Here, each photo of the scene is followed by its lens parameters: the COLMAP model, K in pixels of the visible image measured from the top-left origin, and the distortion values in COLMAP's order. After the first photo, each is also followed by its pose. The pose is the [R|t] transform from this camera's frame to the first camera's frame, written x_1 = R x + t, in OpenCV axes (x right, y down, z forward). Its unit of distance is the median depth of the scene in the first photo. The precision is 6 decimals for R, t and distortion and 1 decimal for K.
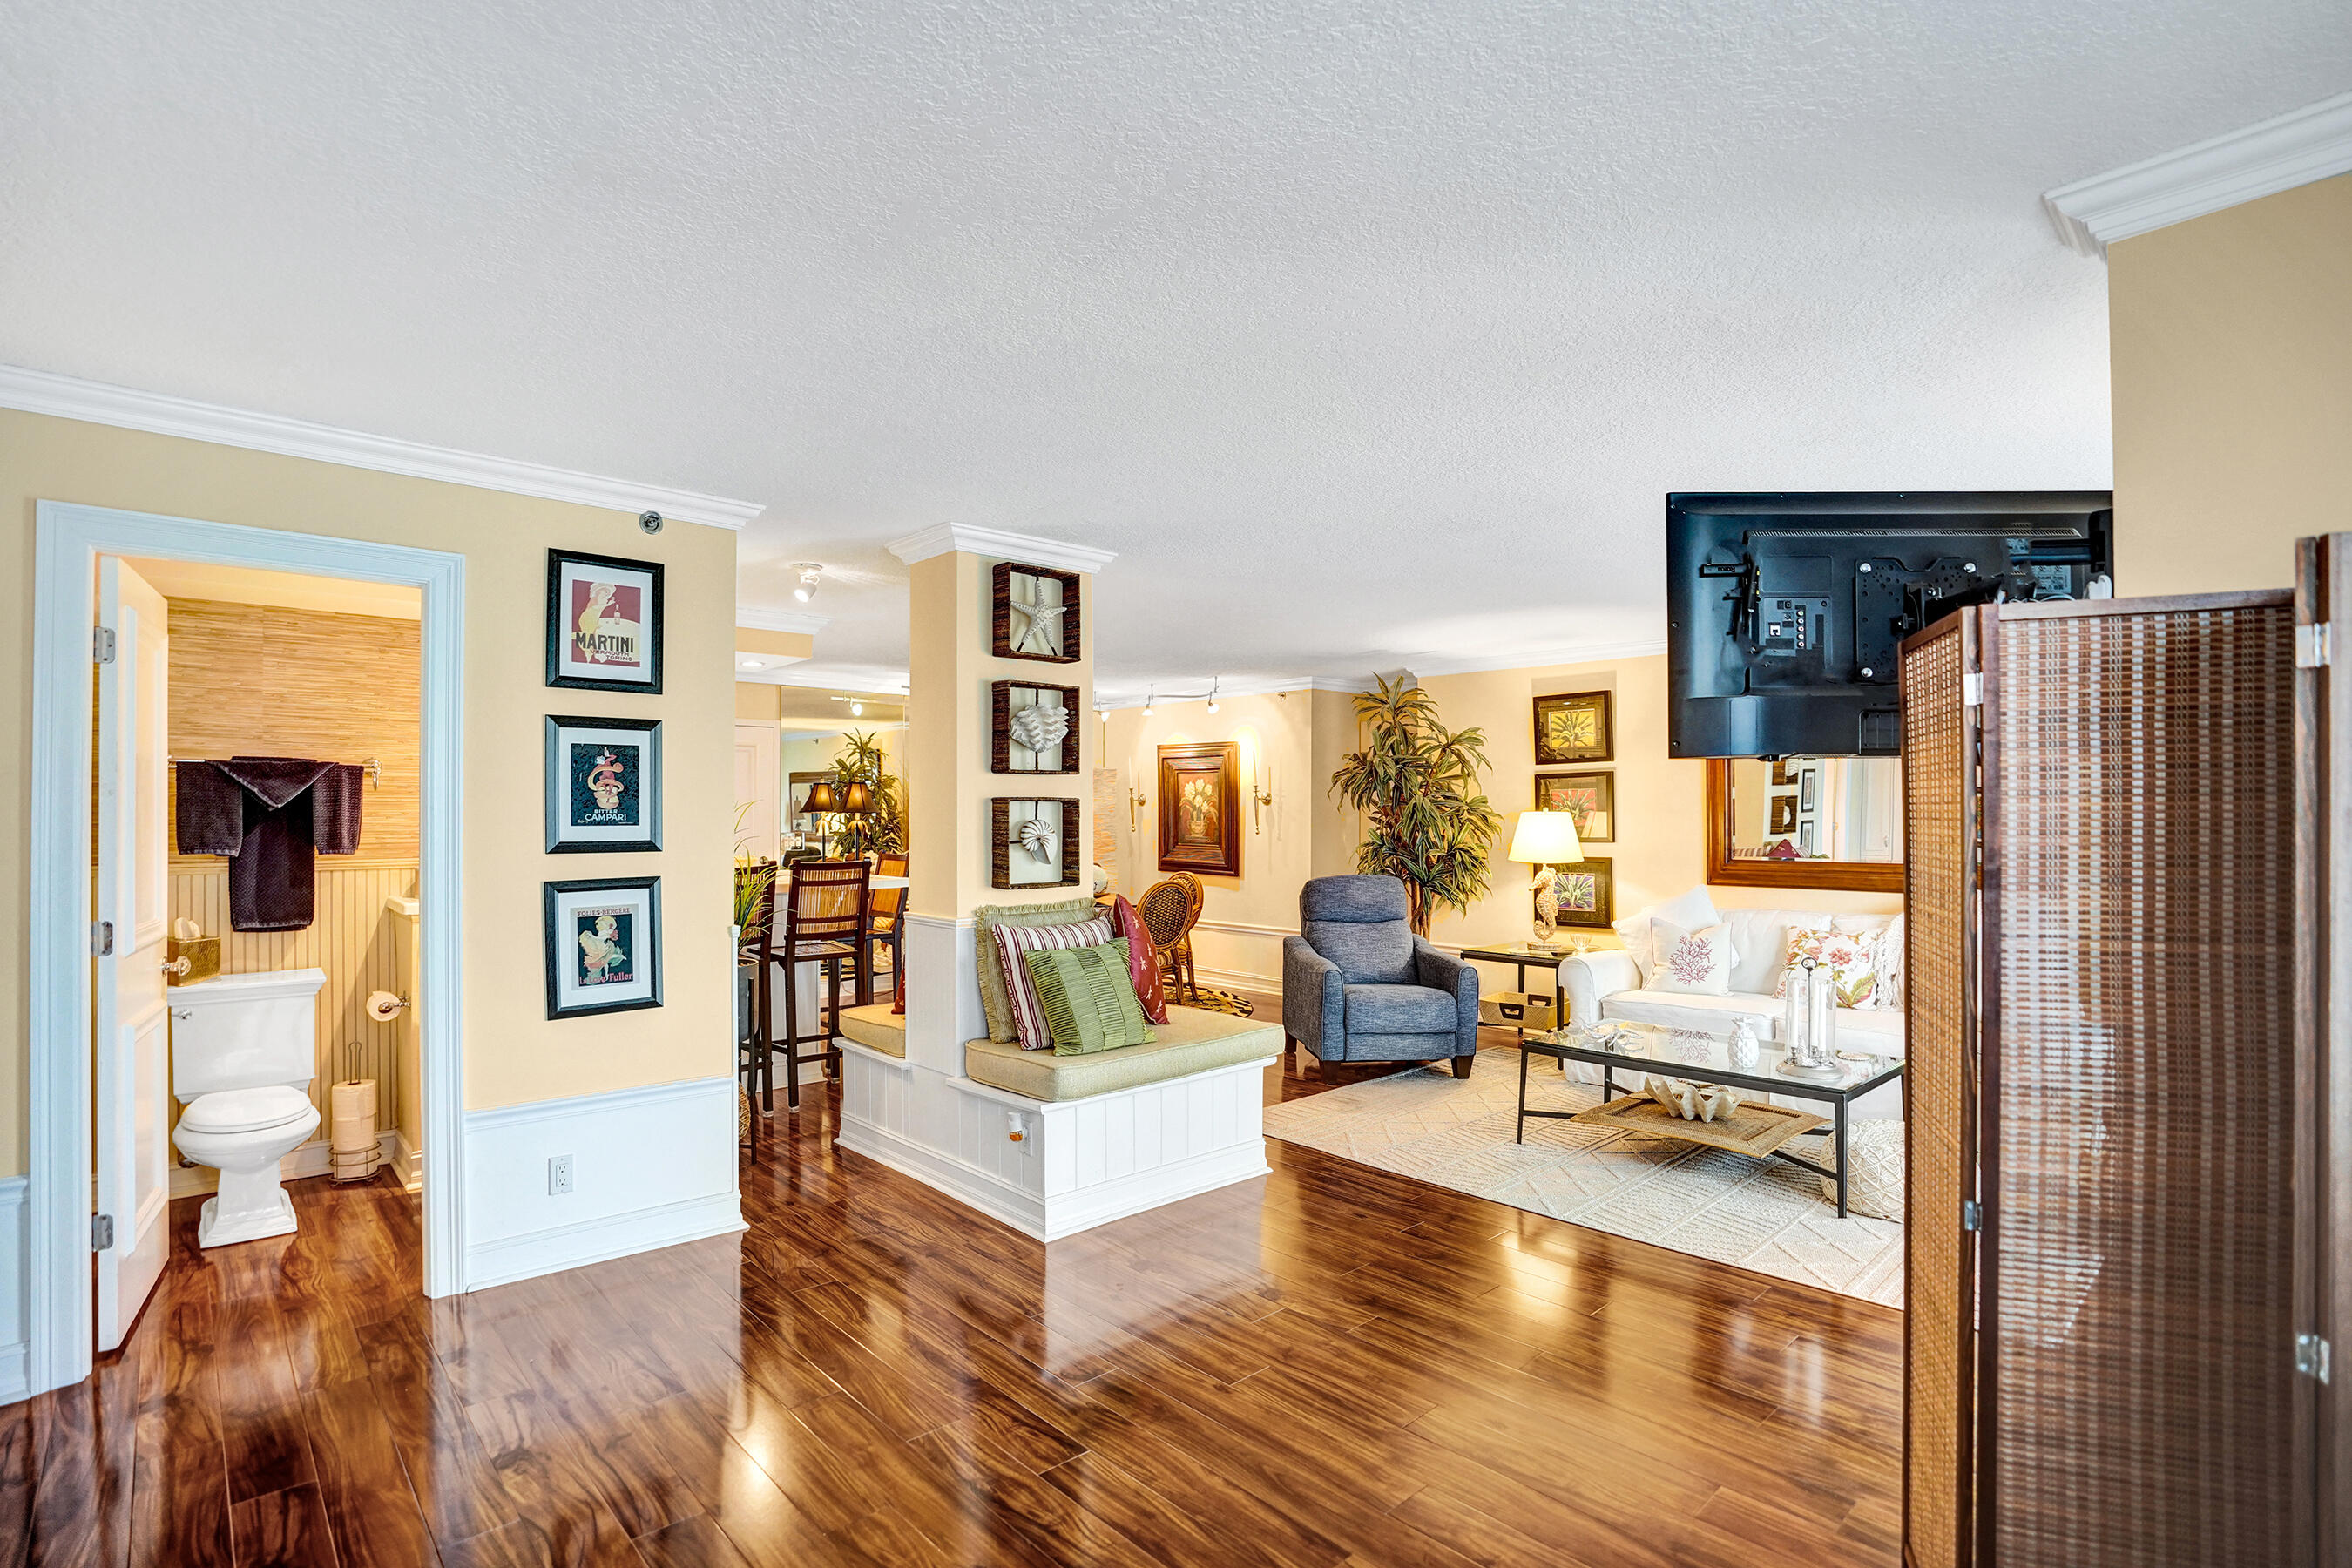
lens RADIAL K [[1136.8, 0, 1172.8], [0, 1136.8, 802.0], [0, 0, 1]] dist [-0.064166, -0.000222]
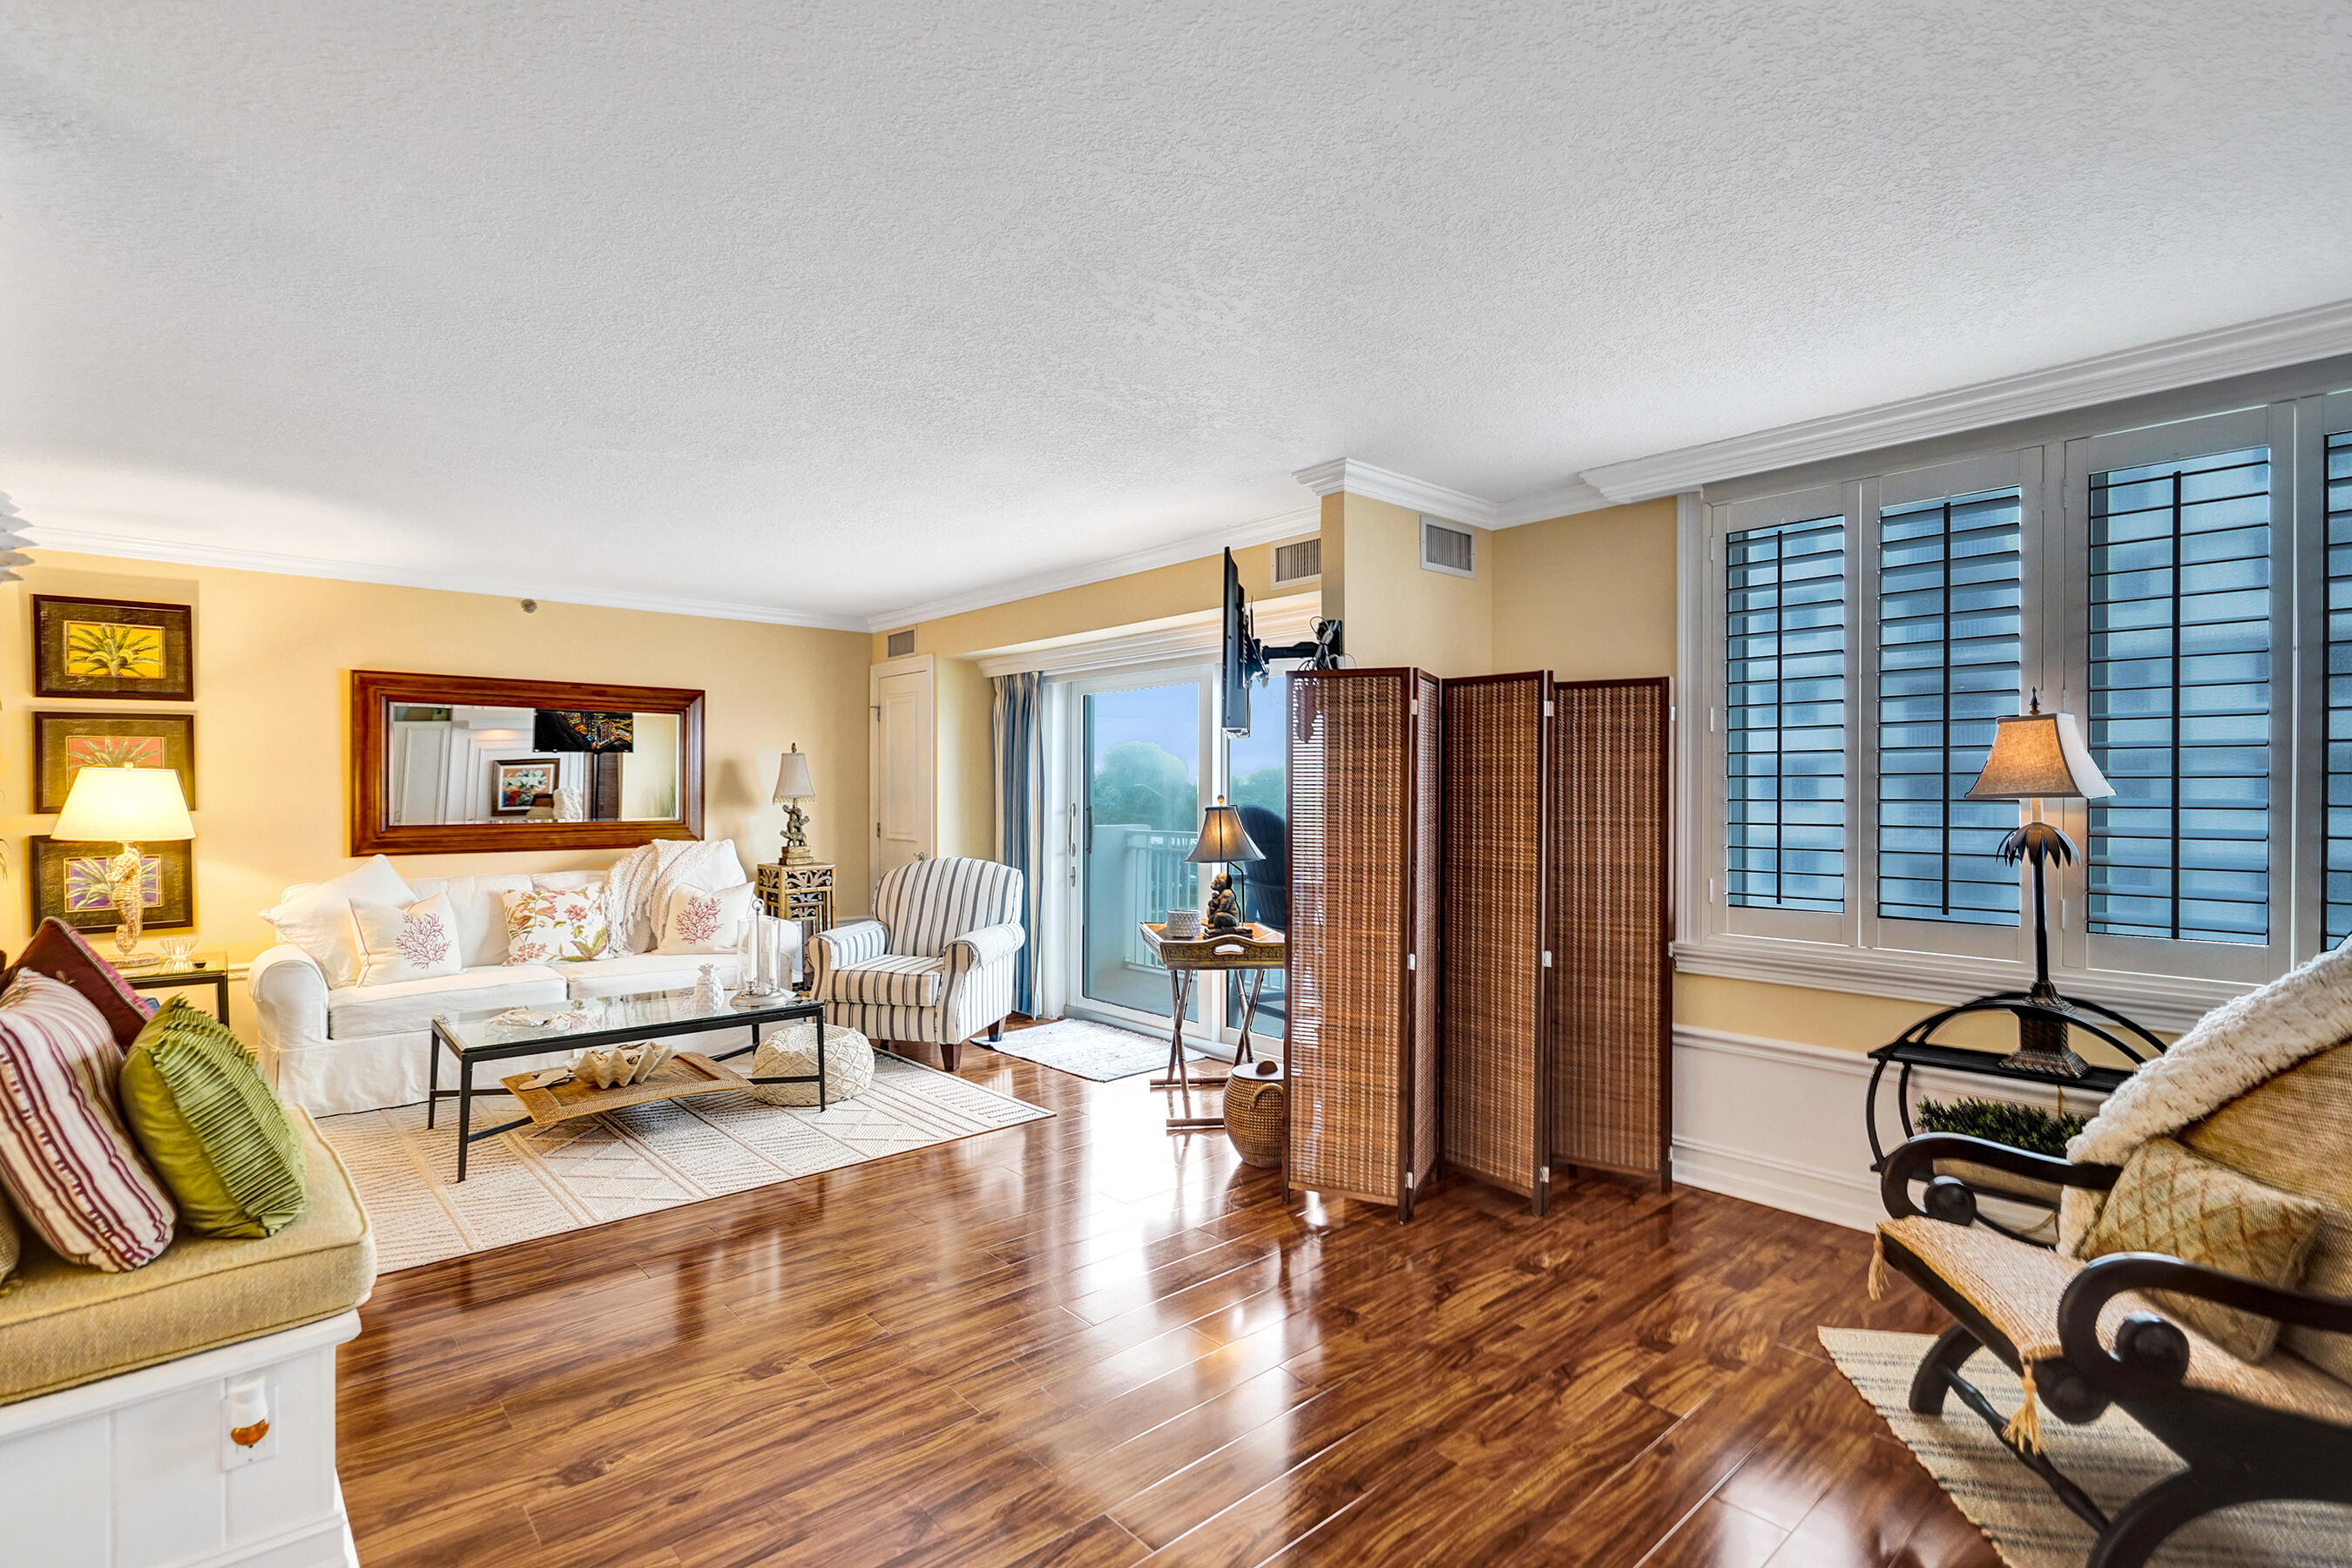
lens RADIAL K [[1110.2, 0, 1167.0], [0, 1110.2, 789.6], [0, 0, 1]] dist [-0.002219, 0.000214]
pose [[0.020792, -0.002690, 0.999780, -0.331227], [-0.011379, 0.999931, 0.002927, 0.012629], [-0.999719, -0.011437, 0.020760, 0.343246]]
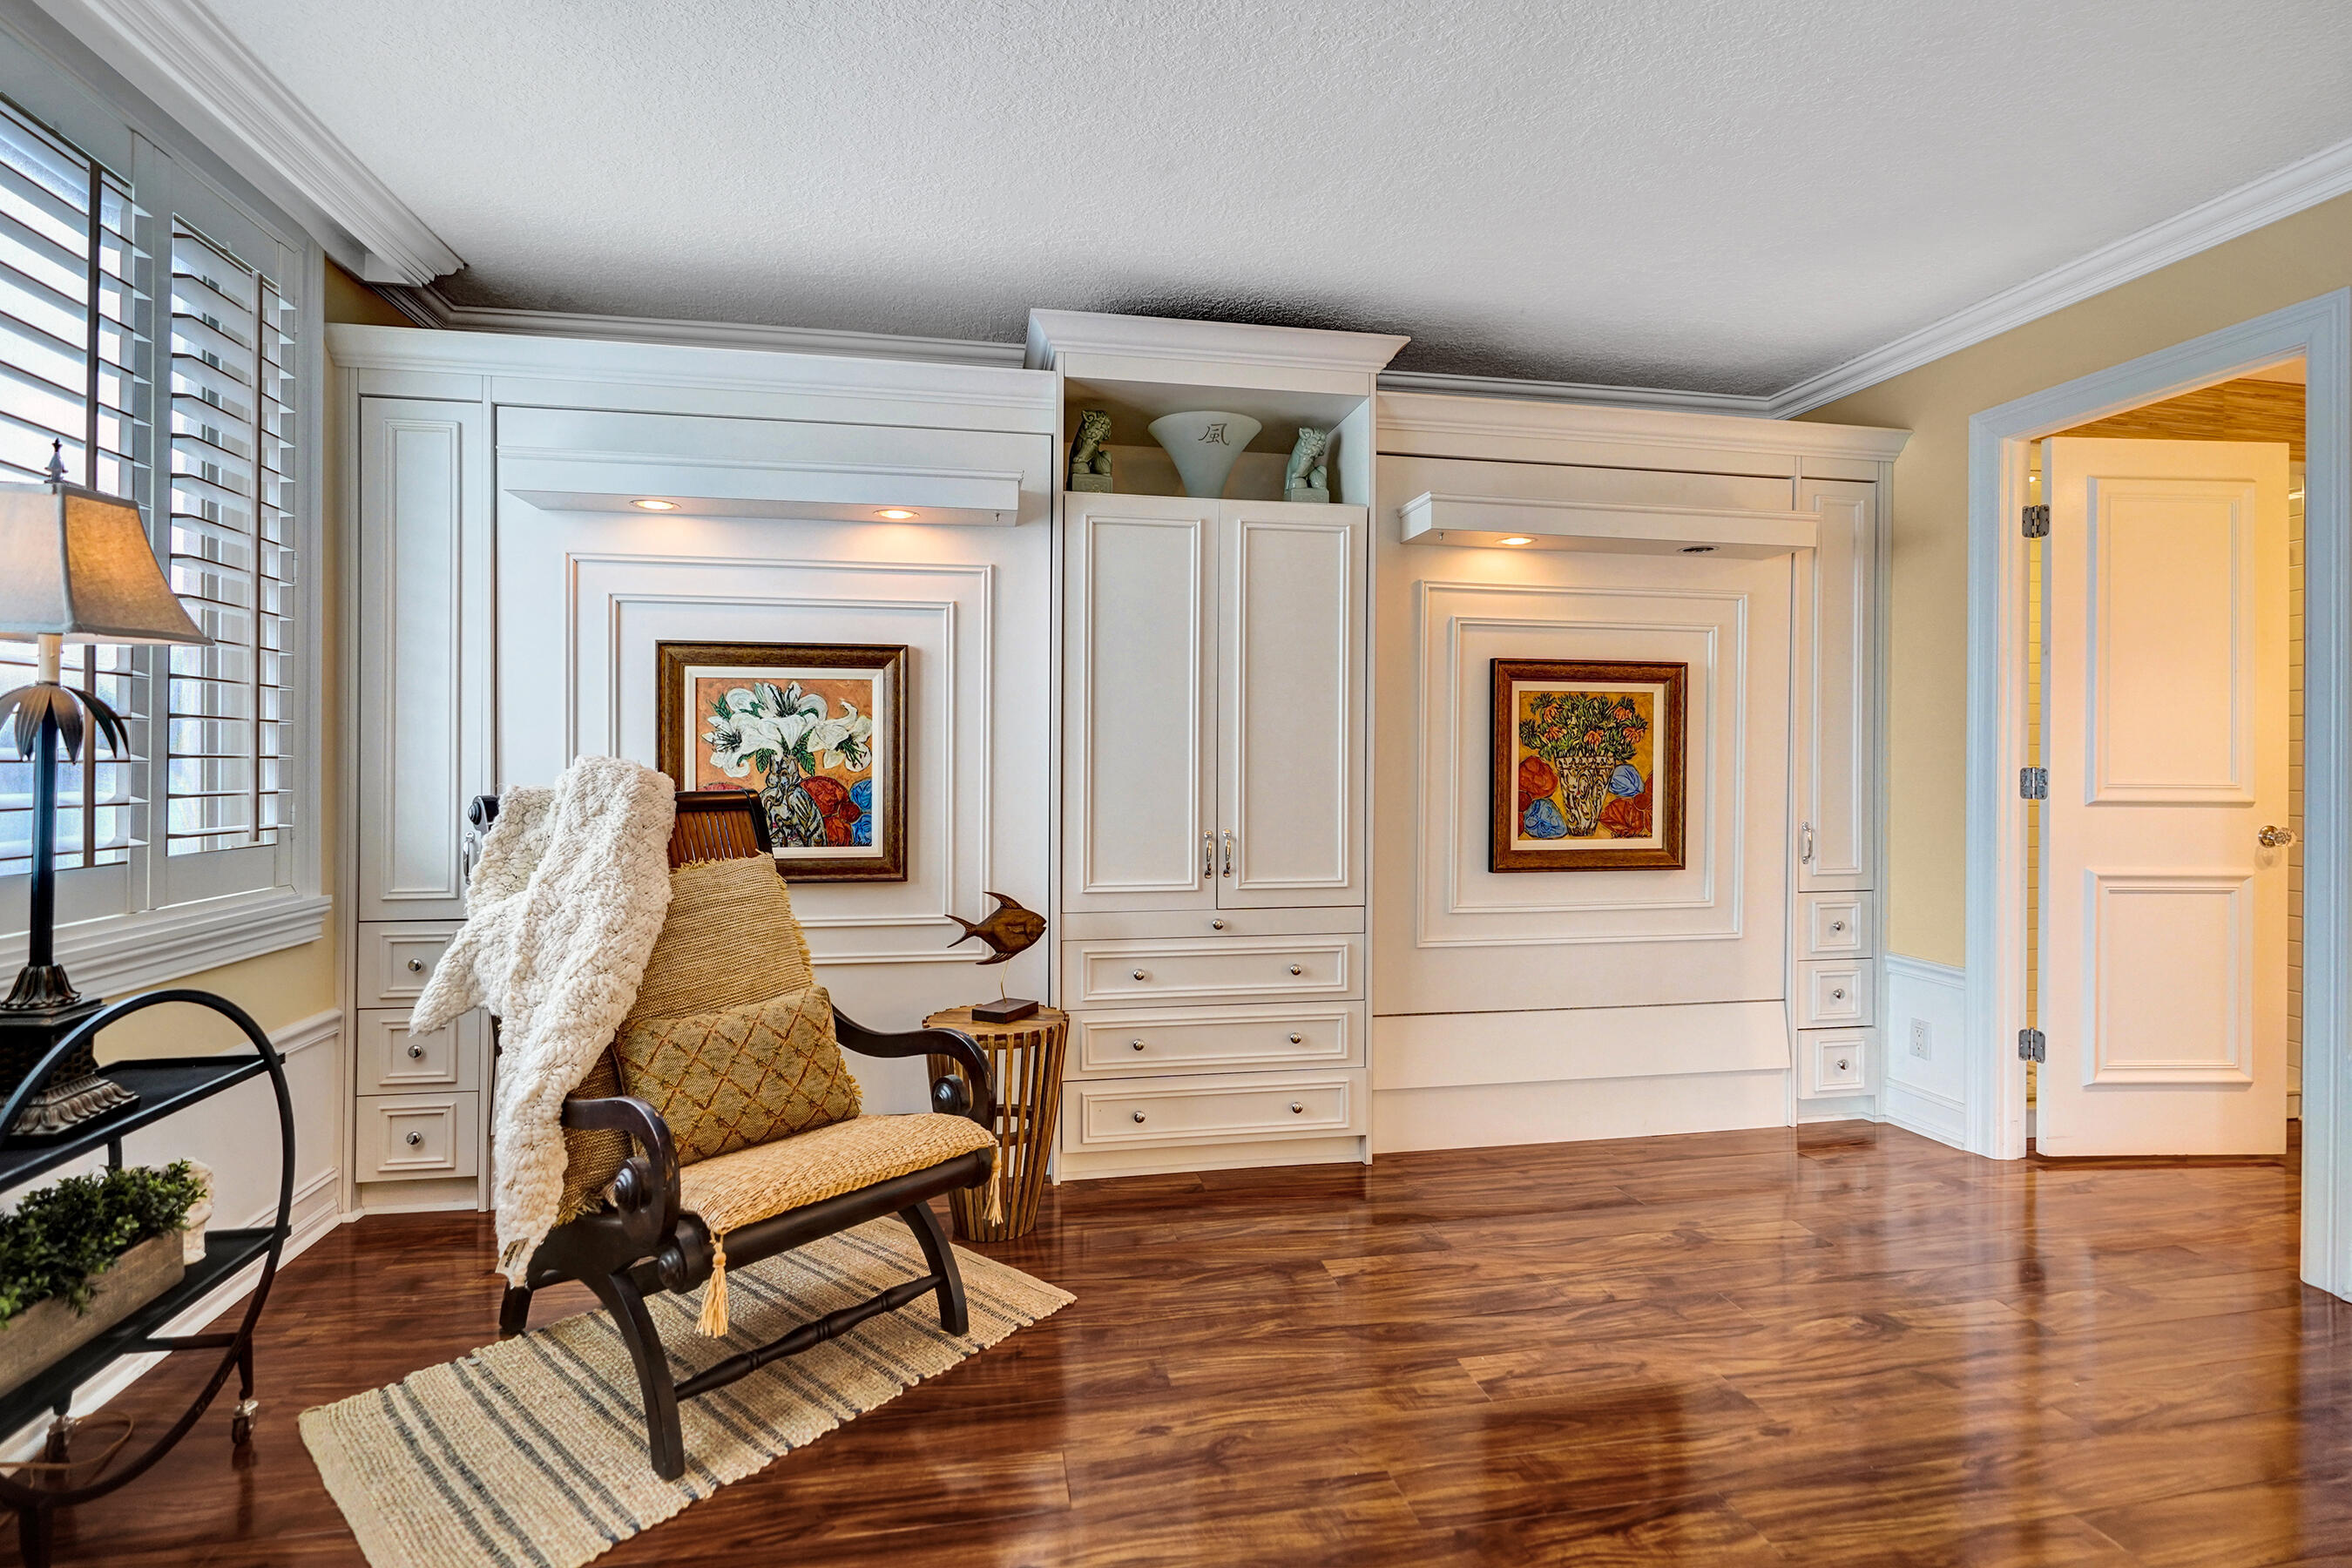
lens RADIAL K [[1115.1, 0, 1171.7], [0, 1115.1, 753.4], [0, 0, 1]] dist [0.000381, 0.000237]
pose [[-0.527562, -0.009368, -0.849465, 0.187357], [0.008890, 0.999824, -0.016547, 0.045052], [0.849470, -0.016281, -0.527386, 0.349320]]
